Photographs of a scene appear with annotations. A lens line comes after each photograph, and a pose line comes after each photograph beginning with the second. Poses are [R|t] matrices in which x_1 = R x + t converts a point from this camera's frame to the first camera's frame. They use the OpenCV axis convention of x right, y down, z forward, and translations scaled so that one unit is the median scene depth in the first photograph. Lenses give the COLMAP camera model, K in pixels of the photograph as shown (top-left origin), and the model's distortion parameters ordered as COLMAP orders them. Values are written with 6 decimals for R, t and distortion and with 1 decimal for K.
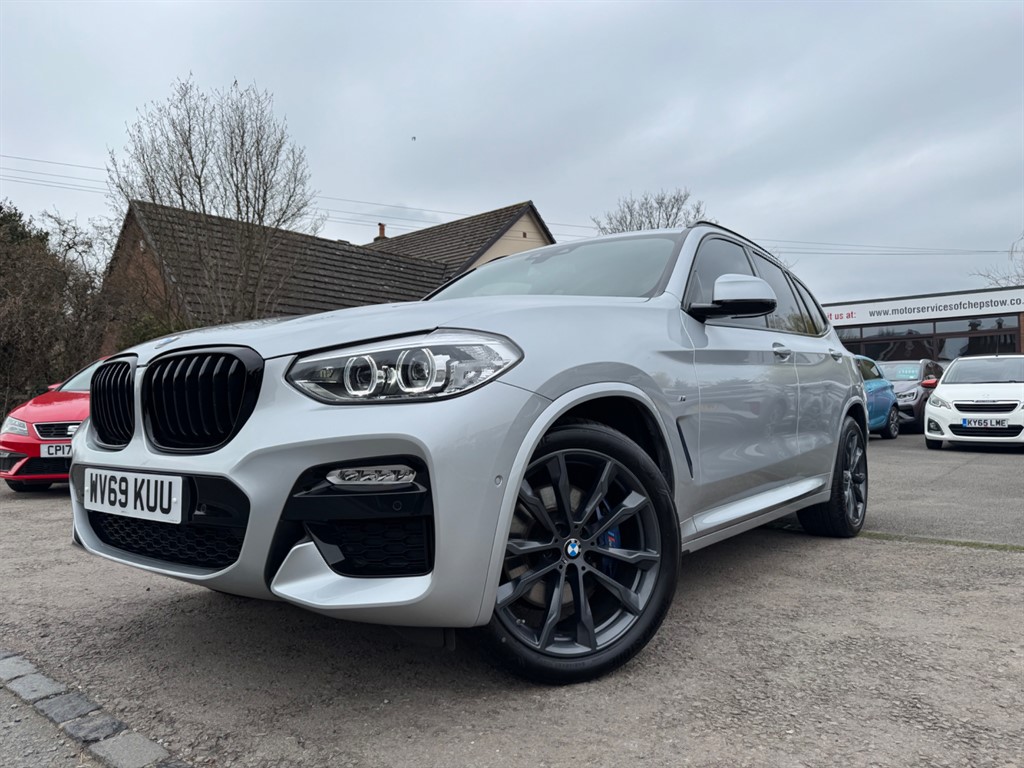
lens RADIAL K [[731.3, 0, 508.9], [0, 731.3, 381.4], [0, 0, 1]] dist [0.031196, -0.051212]
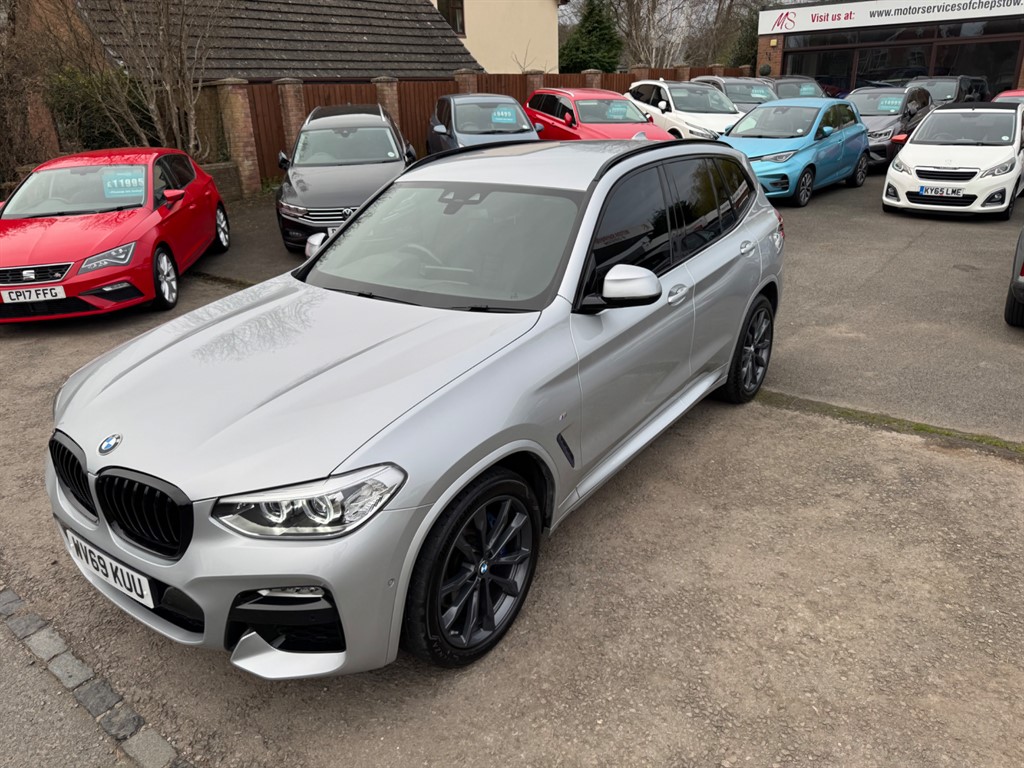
lens RADIAL K [[731.3, 0, 501.5], [0, 731.3, 397.1], [0, 0, 1]] dist [0.031196, -0.051212]
pose [[0.999339, -0.035087, 0.009487, 0.135770], [0.028037, 0.910251, 0.413107, -0.499319], [-0.023130, -0.412568, 0.910633, -0.042403]]
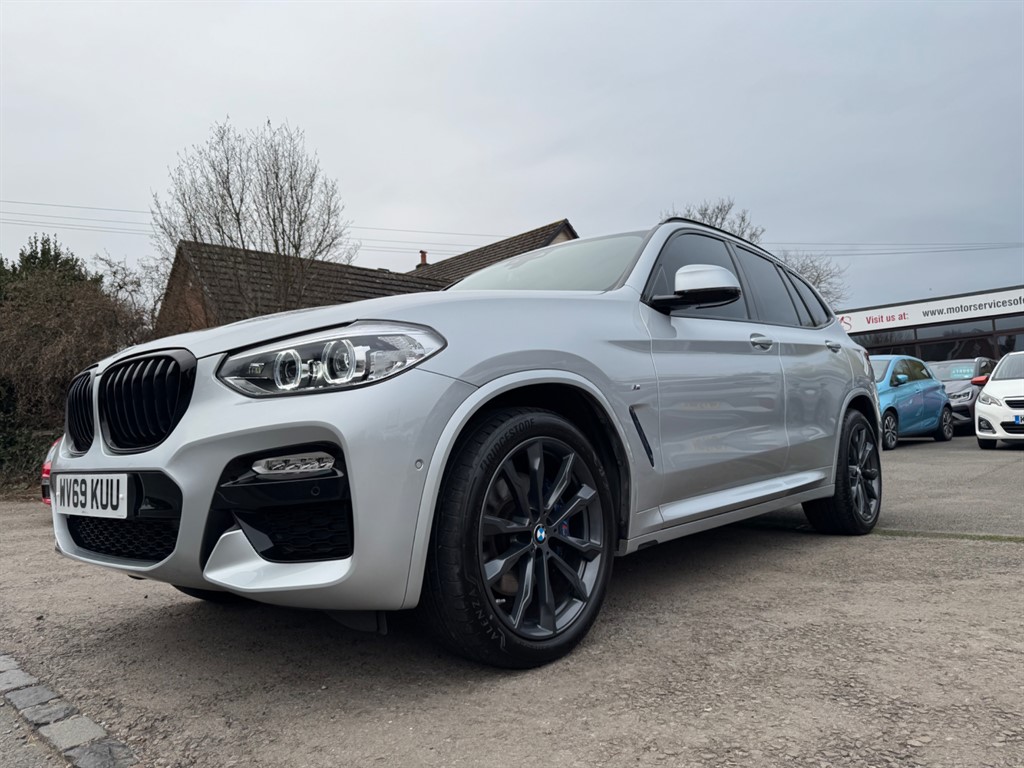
lens RADIAL K [[731.3, 0, 502.3], [0, 731.3, 381.1], [0, 0, 1]] dist [0.031196, -0.051212]
pose [[0.995958, -0.042946, -0.078883, 0.140513], [0.040557, 0.998676, -0.031651, 0.039806], [0.080138, 0.028324, 0.996381, -0.010998]]
